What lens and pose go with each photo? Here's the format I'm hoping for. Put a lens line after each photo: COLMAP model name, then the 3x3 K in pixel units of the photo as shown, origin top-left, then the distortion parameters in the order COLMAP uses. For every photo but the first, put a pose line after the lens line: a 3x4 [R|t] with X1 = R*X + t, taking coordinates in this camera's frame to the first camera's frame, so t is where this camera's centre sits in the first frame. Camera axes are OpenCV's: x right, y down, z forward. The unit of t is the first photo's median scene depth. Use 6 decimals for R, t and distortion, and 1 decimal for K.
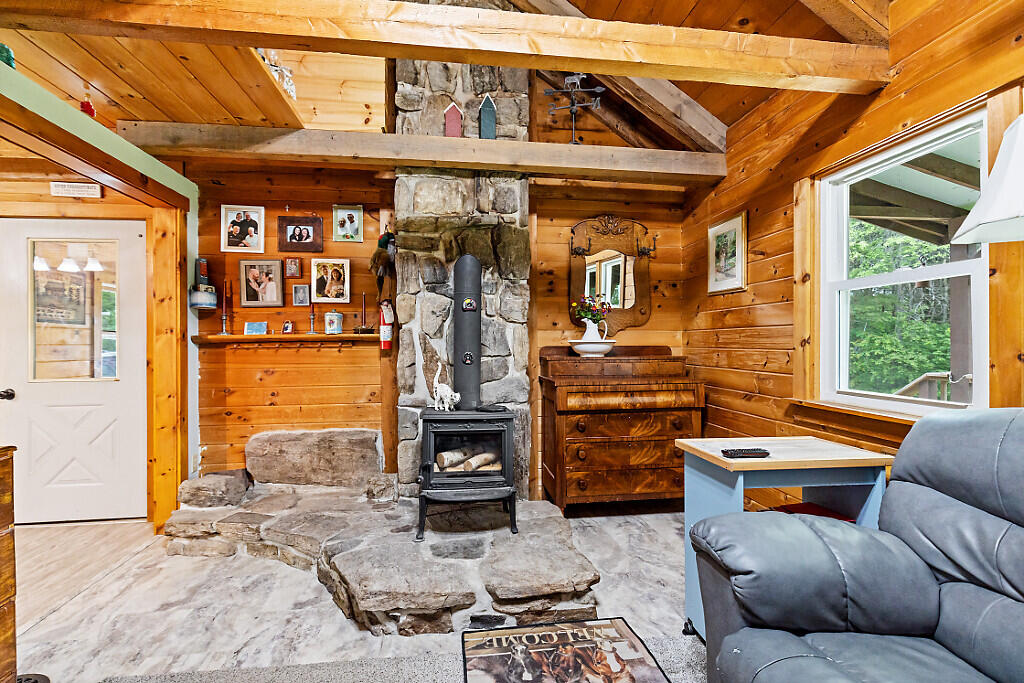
lens RADIAL K [[463.7, 0, 509.2], [0, 463.7, 341.8], [0, 0, 1]] dist [0.001499, -0.001719]
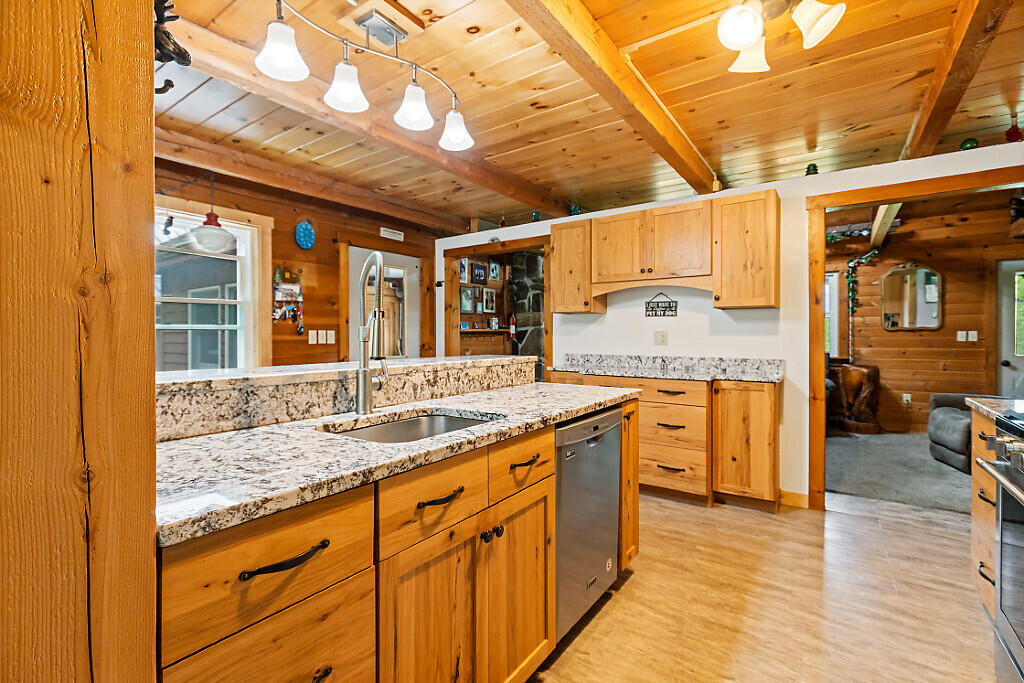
lens RADIAL K [[463.7, 0, 507.1], [0, 463.7, 337.7], [0, 0, 1]] dist [0.001499, -0.001719]
pose [[0.680452, -0.001254, 0.732792, -1.731124], [-0.004610, 0.999971, 0.005992, 0.005078], [-0.732778, -0.007455, 0.680427, -0.324208]]
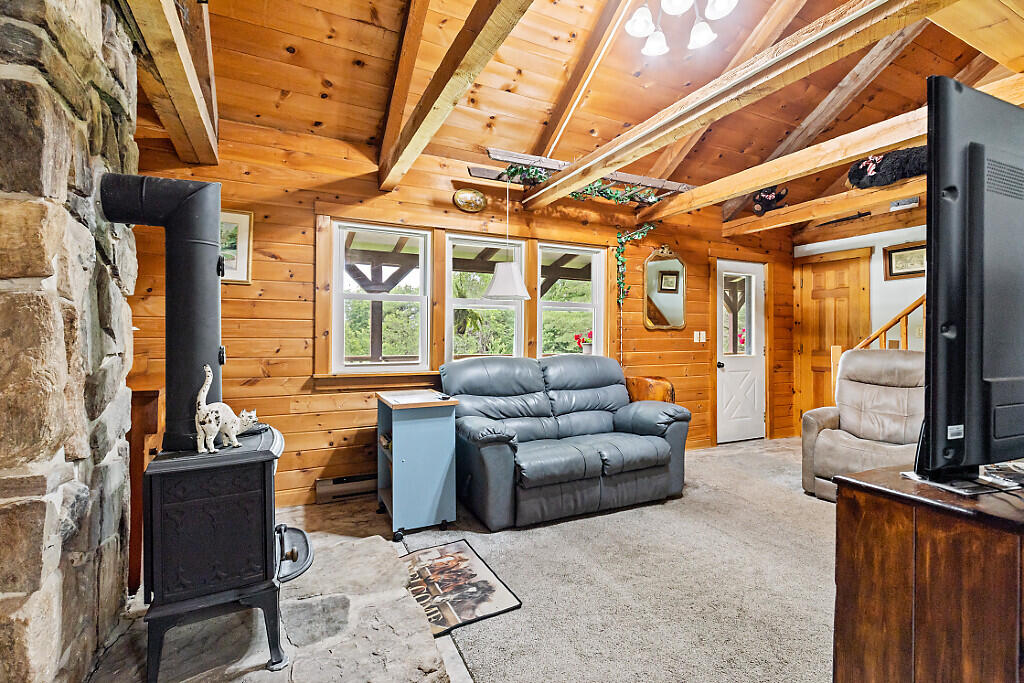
lens RADIAL K [[463.7, 0, 506.2], [0, 463.7, 335.1], [0, 0, 1]] dist [0.001499, -0.001719]
pose [[-0.313819, 0.004502, 0.949472, -0.634731], [-0.005457, 0.999964, -0.006545, 0.010218], [-0.949467, -0.007235, -0.313783, 0.686505]]
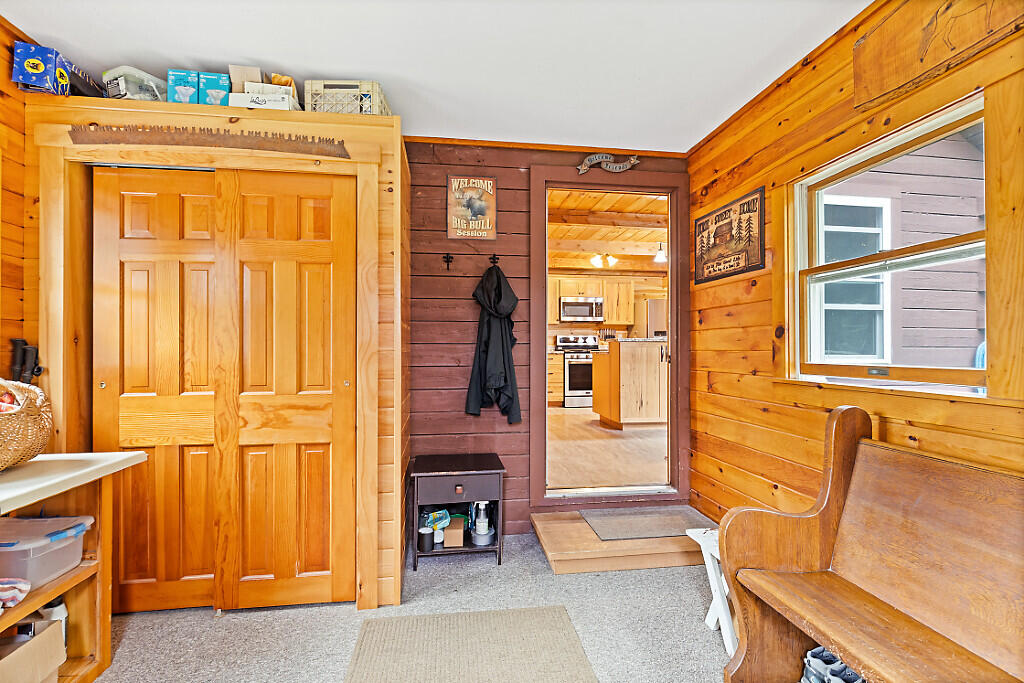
lens RADIAL K [[463.7, 0, 512.2], [0, 463.7, 347.3], [0, 0, 1]] dist [0.001499, -0.001719]
pose [[-0.999870, 0.005367, -0.015177, -0.689734], [0.005522, 0.999932, -0.010247, 0.088287], [0.015121, -0.010330, -0.999832, 1.948633]]
